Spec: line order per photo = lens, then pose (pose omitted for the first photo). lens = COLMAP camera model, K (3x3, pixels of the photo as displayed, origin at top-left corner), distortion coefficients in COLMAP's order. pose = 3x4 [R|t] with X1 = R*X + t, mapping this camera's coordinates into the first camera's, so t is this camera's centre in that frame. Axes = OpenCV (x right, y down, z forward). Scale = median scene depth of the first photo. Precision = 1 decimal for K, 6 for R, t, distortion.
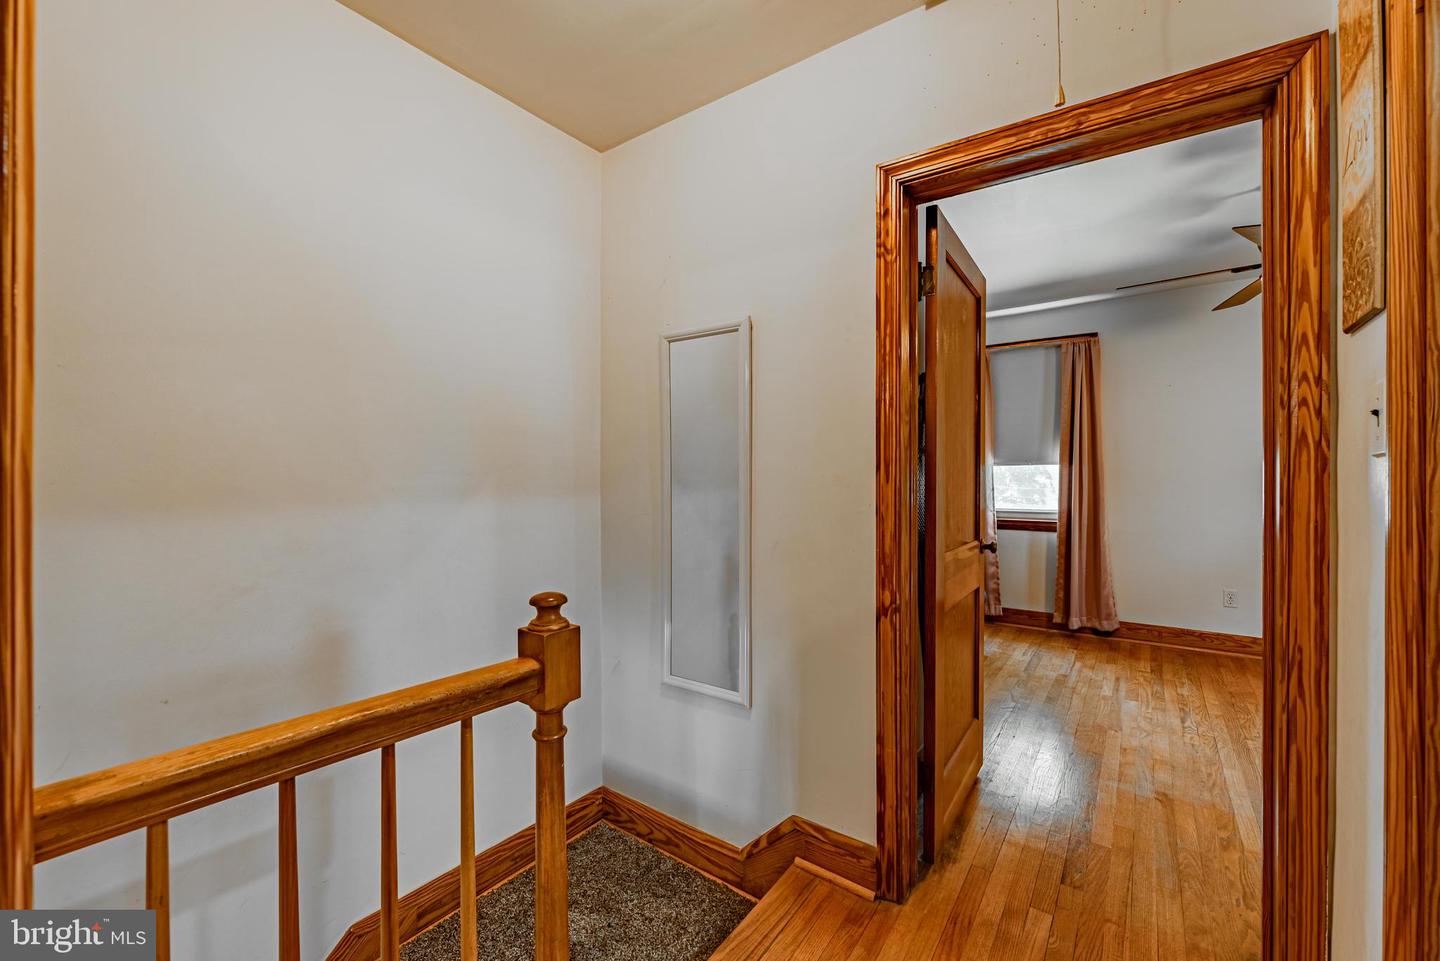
lens RADIAL K [[597.3, 0, 723.1], [0, 597.3, 475.6], [0, 0, 1]] dist [0.001177, 0.000031]
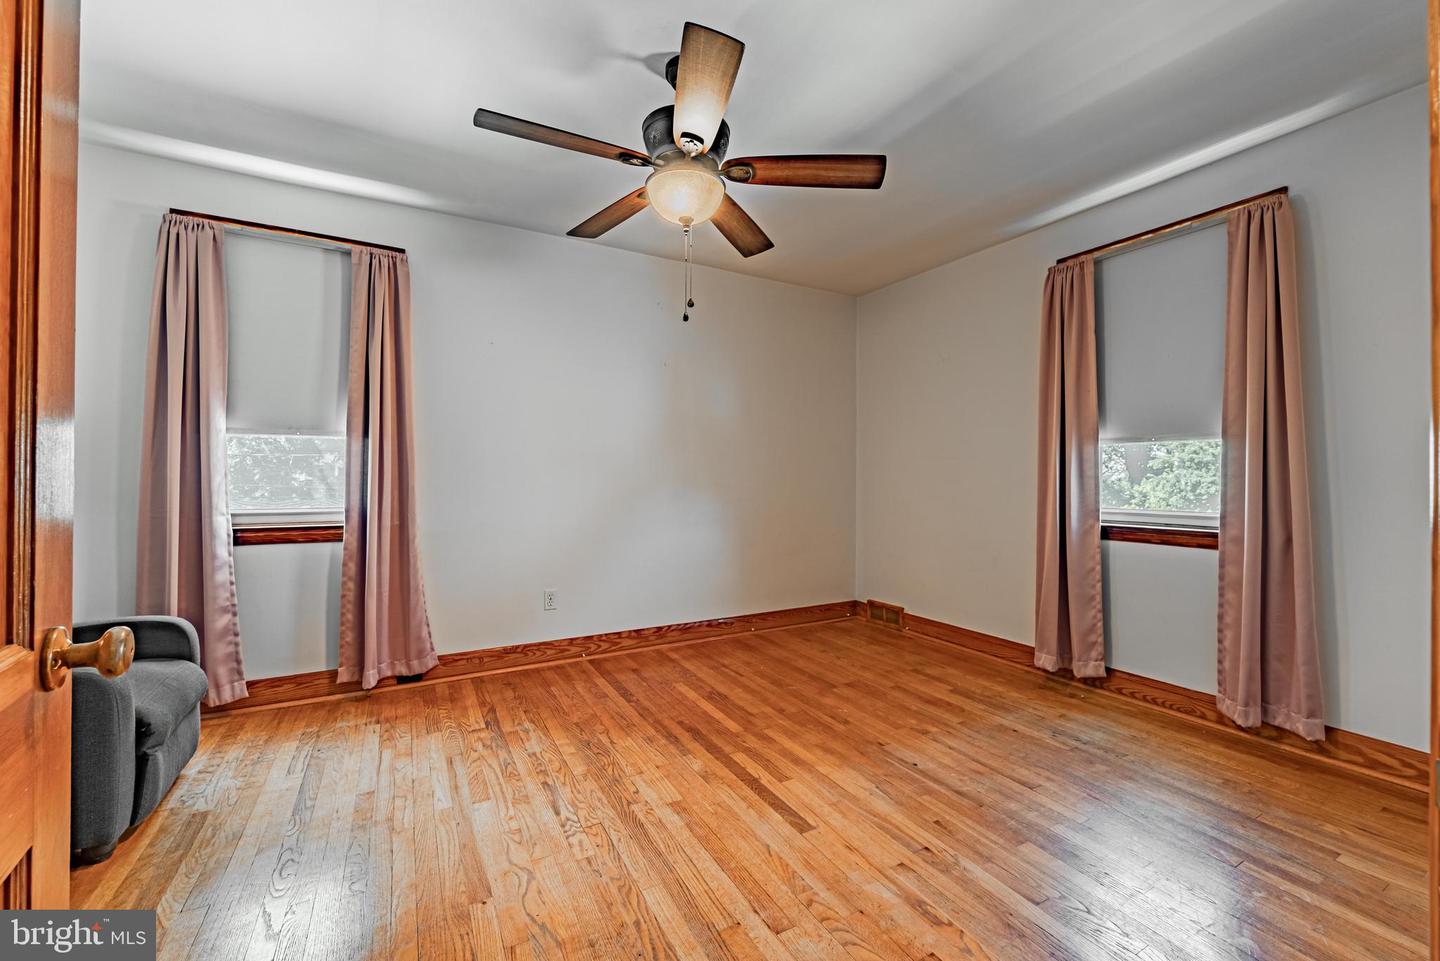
lens RADIAL K [[597.3, 0, 723.1], [0, 597.3, 475.6], [0, 0, 1]] dist [0.001177, 0.000031]
pose [[0.446221, 0.001691, 0.894921, 0.174058], [-0.000358, 0.999998, -0.001711, 0.026162], [-0.894923, 0.000443, 0.446221, 0.365733]]
